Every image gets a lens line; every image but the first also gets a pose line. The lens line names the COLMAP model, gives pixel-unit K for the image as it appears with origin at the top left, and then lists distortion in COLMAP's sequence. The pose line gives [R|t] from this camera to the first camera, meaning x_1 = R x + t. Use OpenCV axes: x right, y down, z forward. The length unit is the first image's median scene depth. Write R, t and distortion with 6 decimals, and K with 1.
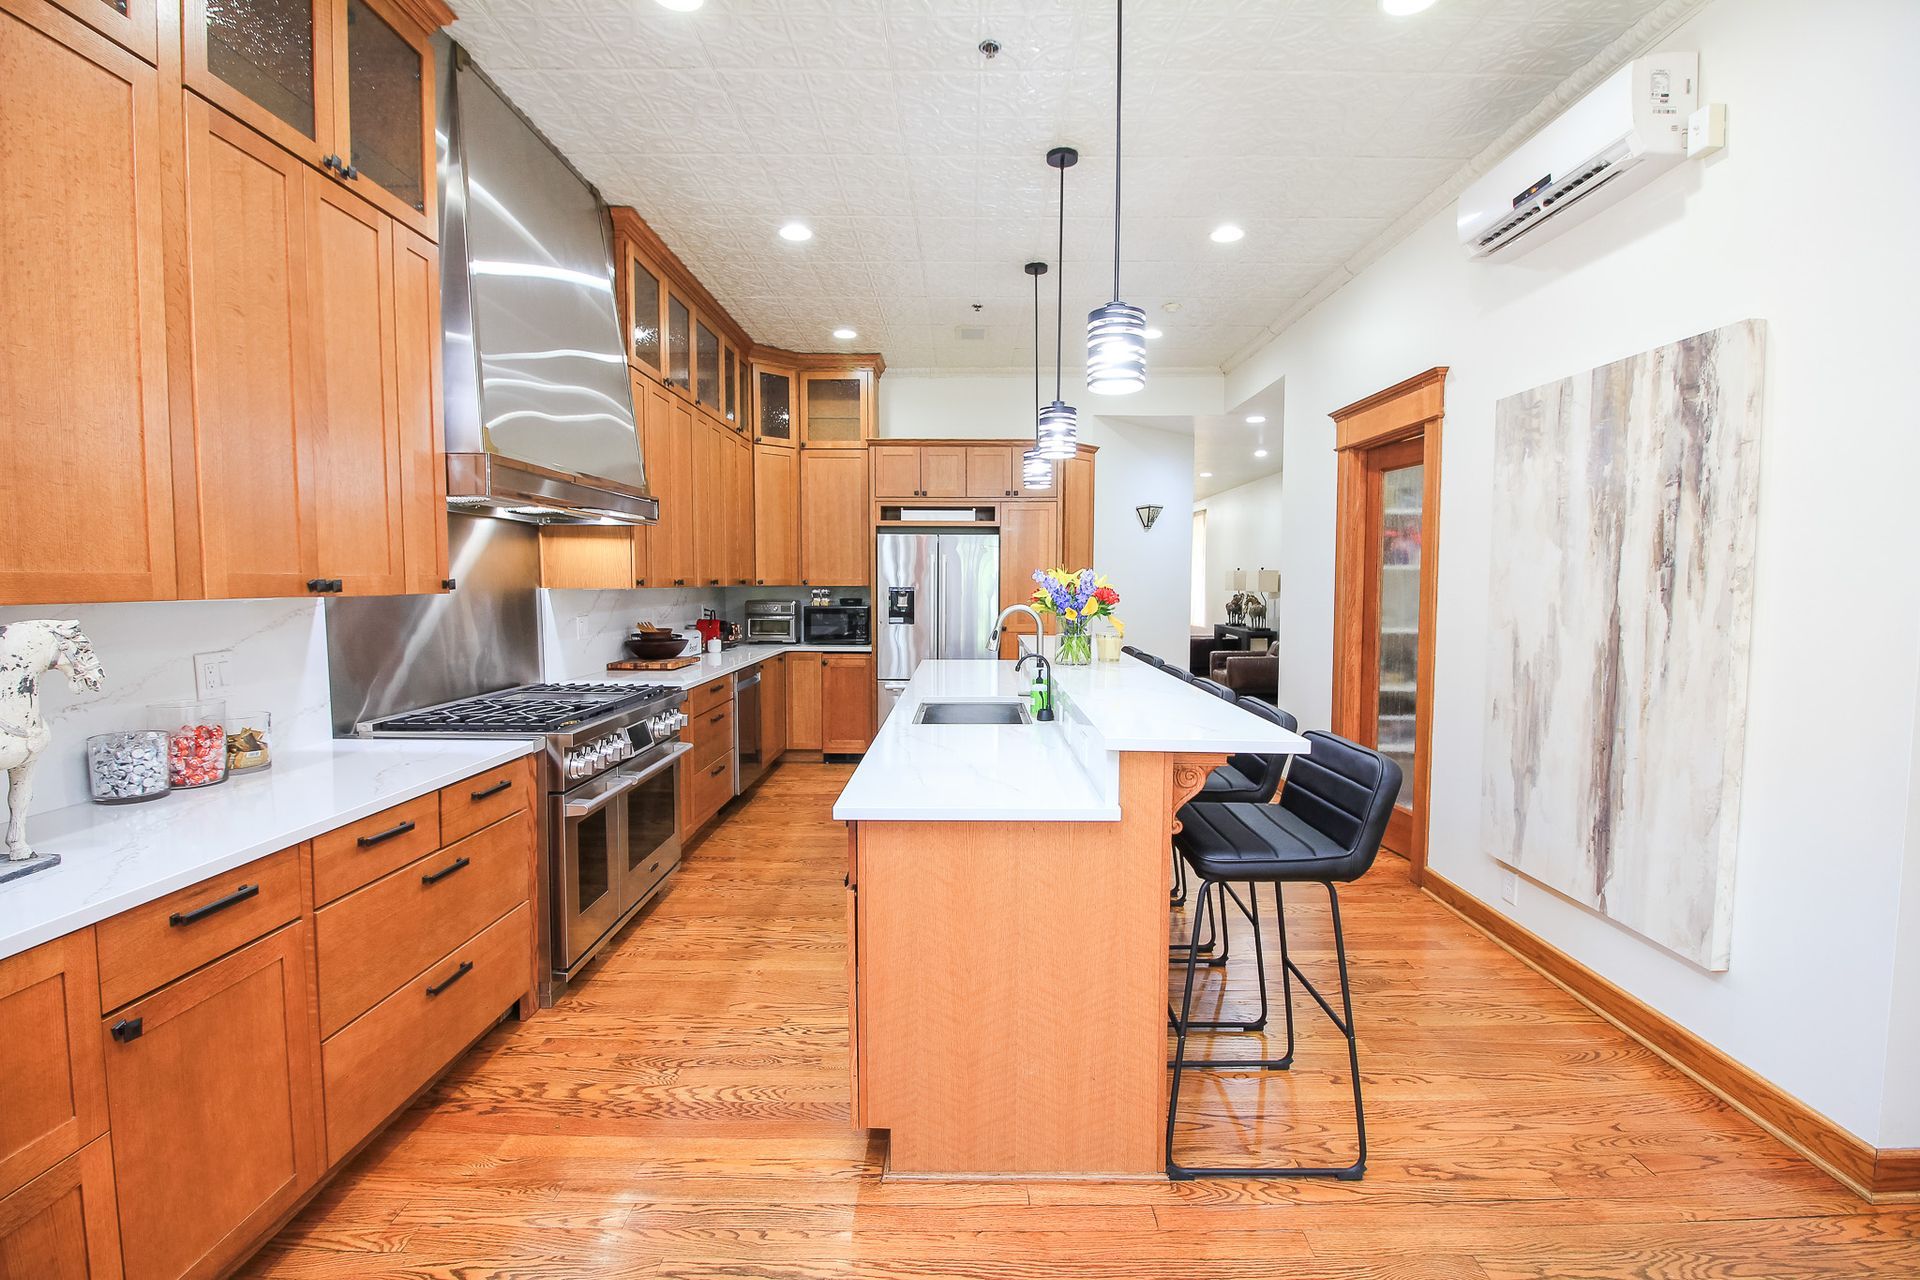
lens RADIAL K [[859.9, 0, 953.5], [0, 859.9, 636.2], [0, 0, 1]] dist [0.003380, -0.003777]
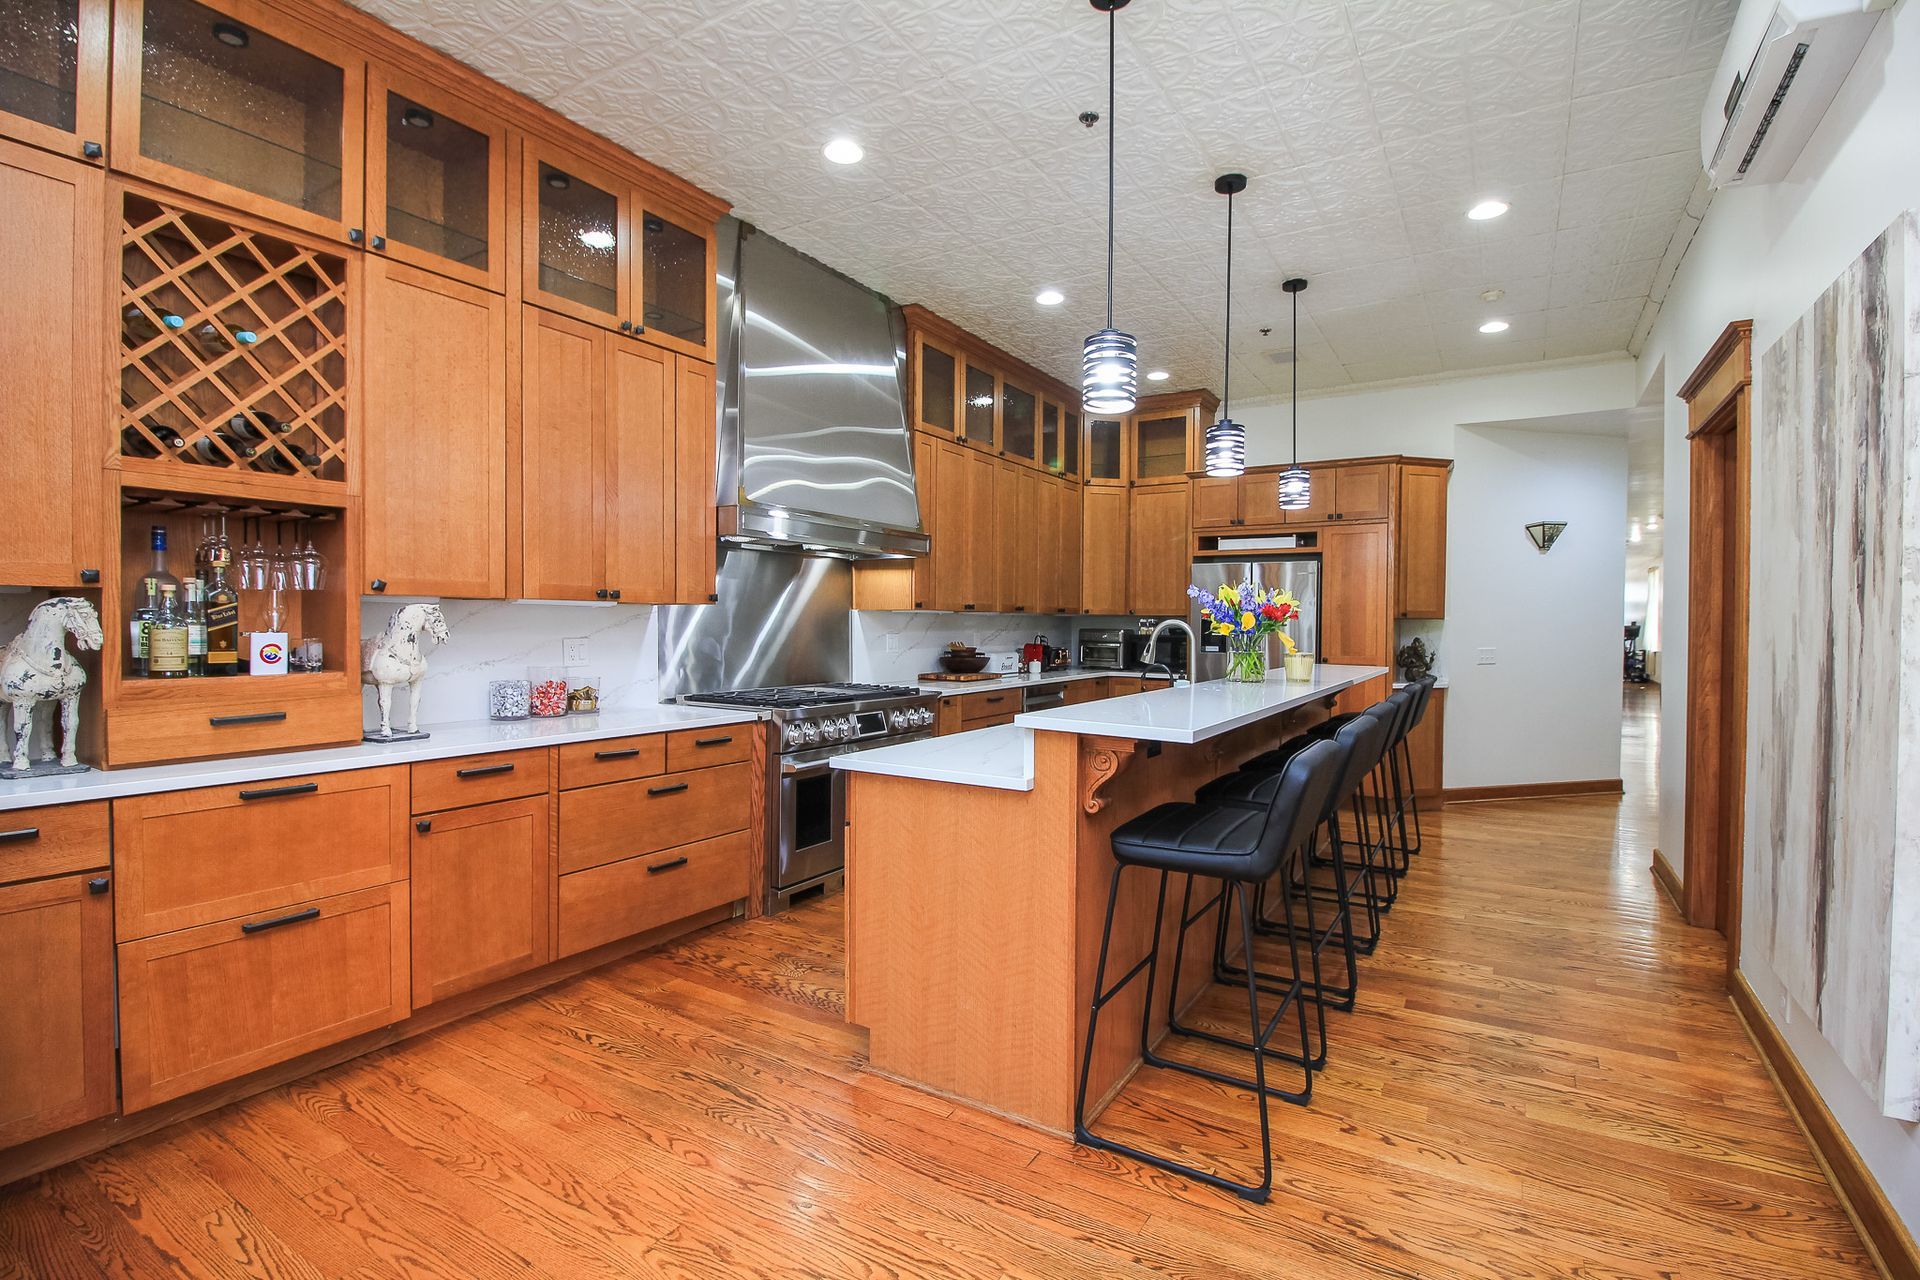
lens RADIAL K [[859.9, 0, 983.9], [0, 859.9, 639.5], [0, 0, 1]] dist [0.003380, -0.003777]
pose [[0.863220, 0.013635, -0.504645, 0.365397], [-0.037997, 0.998554, -0.038016, 0.032469], [0.503397, 0.051991, 0.862490, -0.000537]]
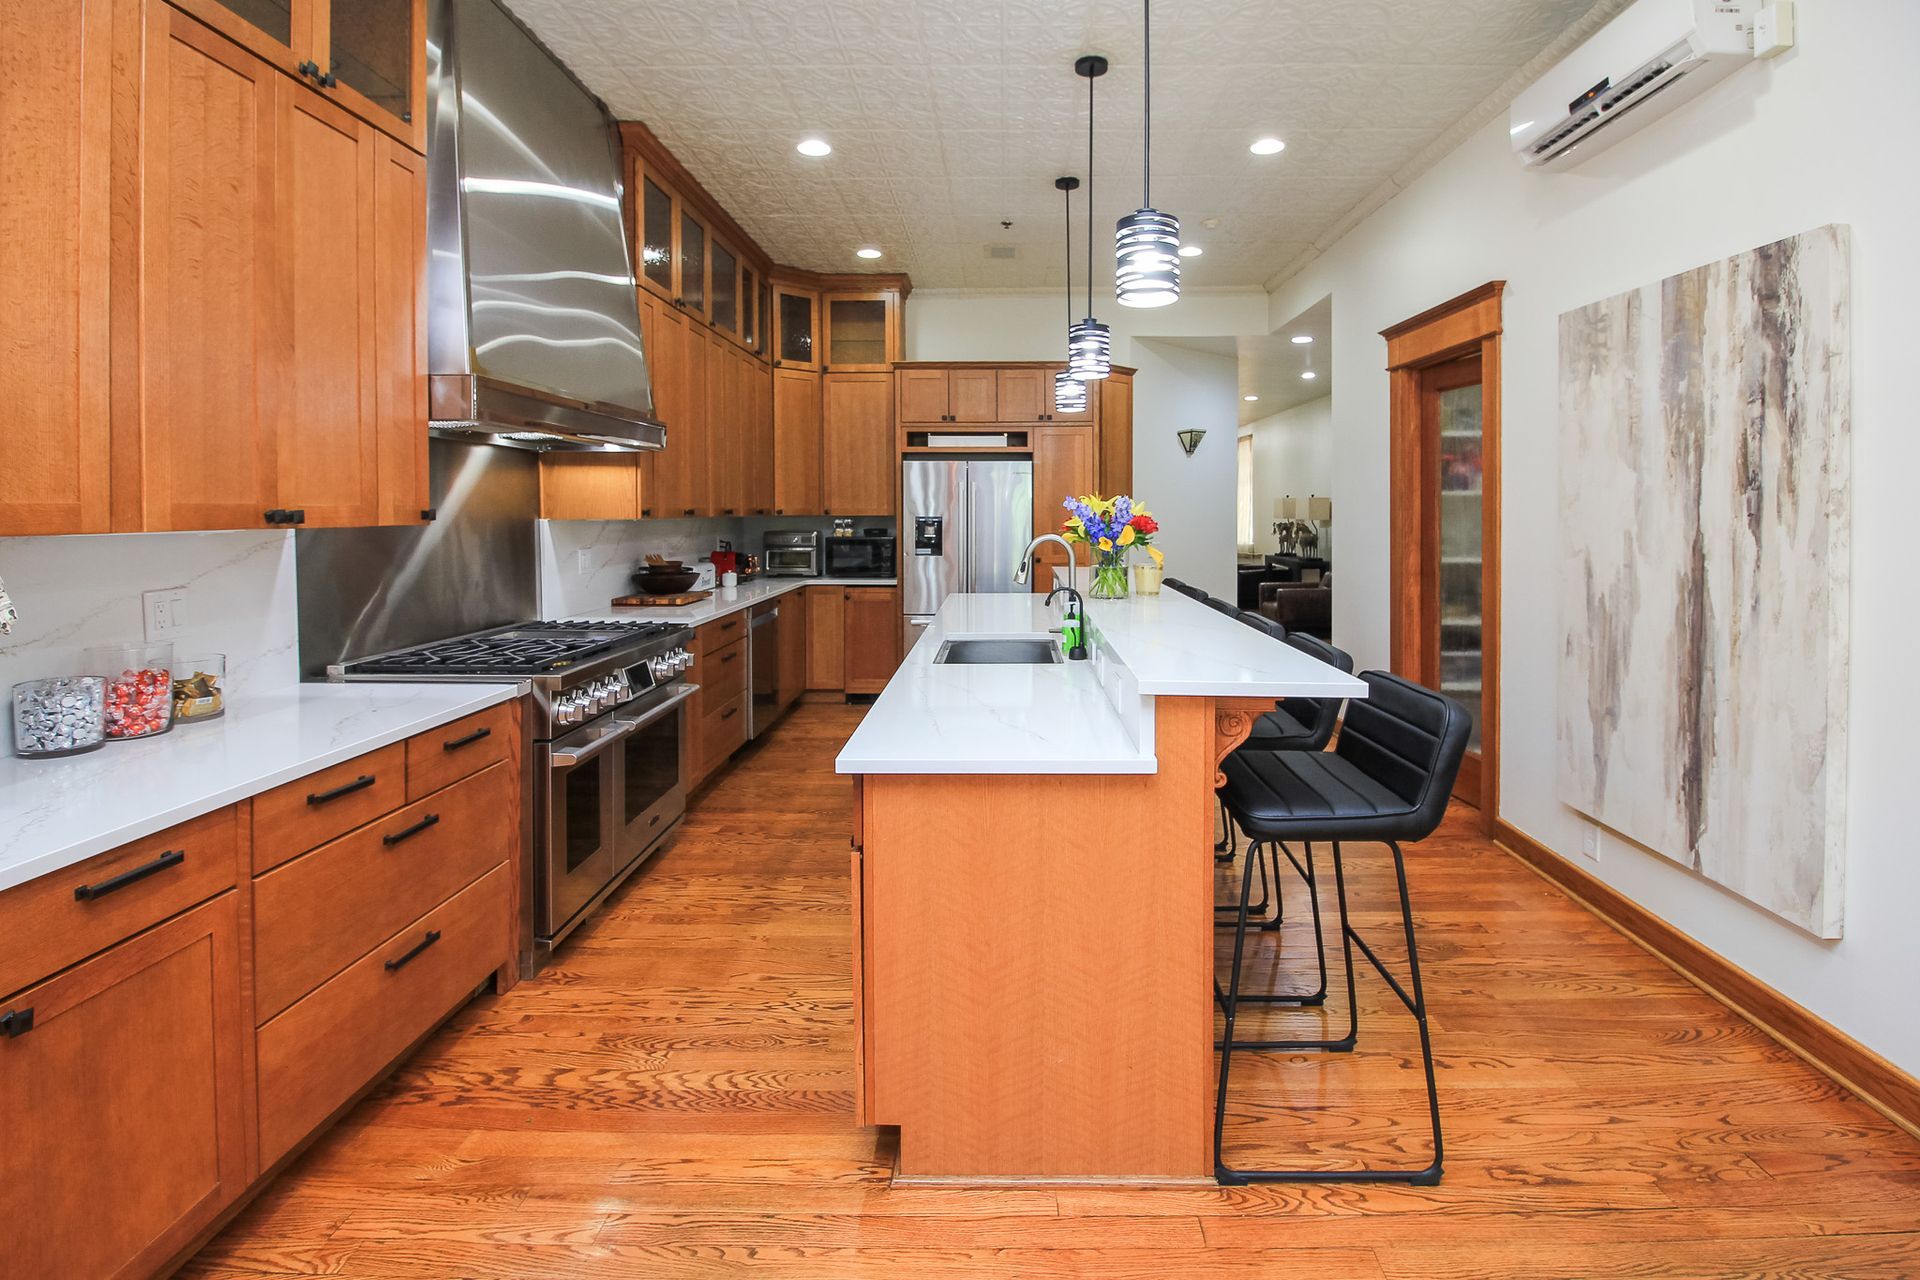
lens RADIAL K [[897.5, 0, 977.2], [0, 897.5, 526.6], [0, 0, 1]] dist [0.004414, -0.003836]
pose [[0.999878, -0.005045, -0.014768, 0.013014], [0.004350, 0.998899, -0.046715, 0.000184], [0.014988, 0.046645, 0.998799, 0.028178]]
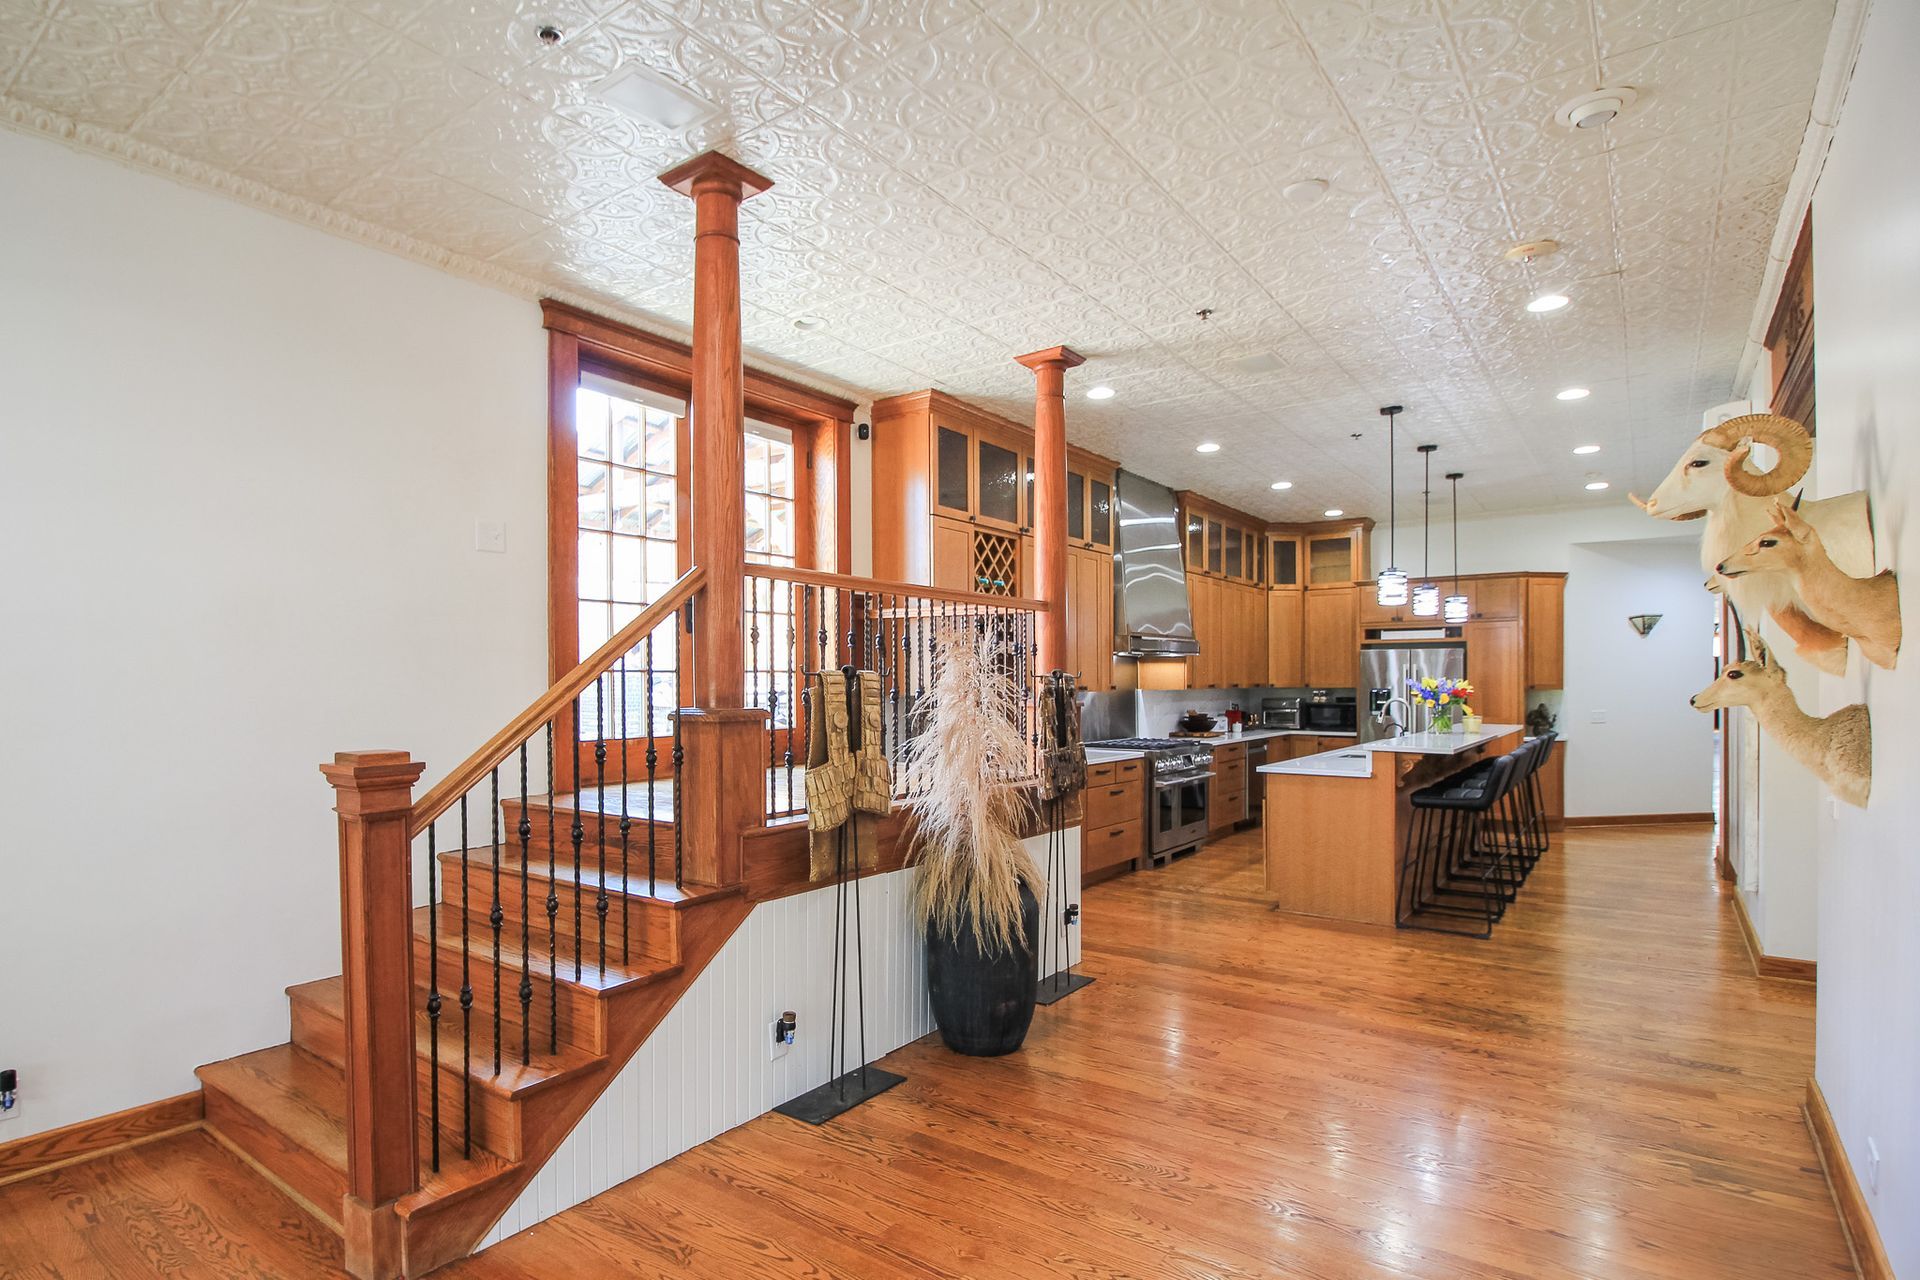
lens RADIAL K [[945.0, 0, 883.8], [0, 945.0, 693.1], [0, 0, 1]] dist [-0.004087, -0.007589]
pose [[0.787868, -0.001073, -0.615844, 0.407029], [-0.032904, 0.998497, -0.043835, 0.069526], [0.614965, 0.054799, 0.786648, -1.104783]]
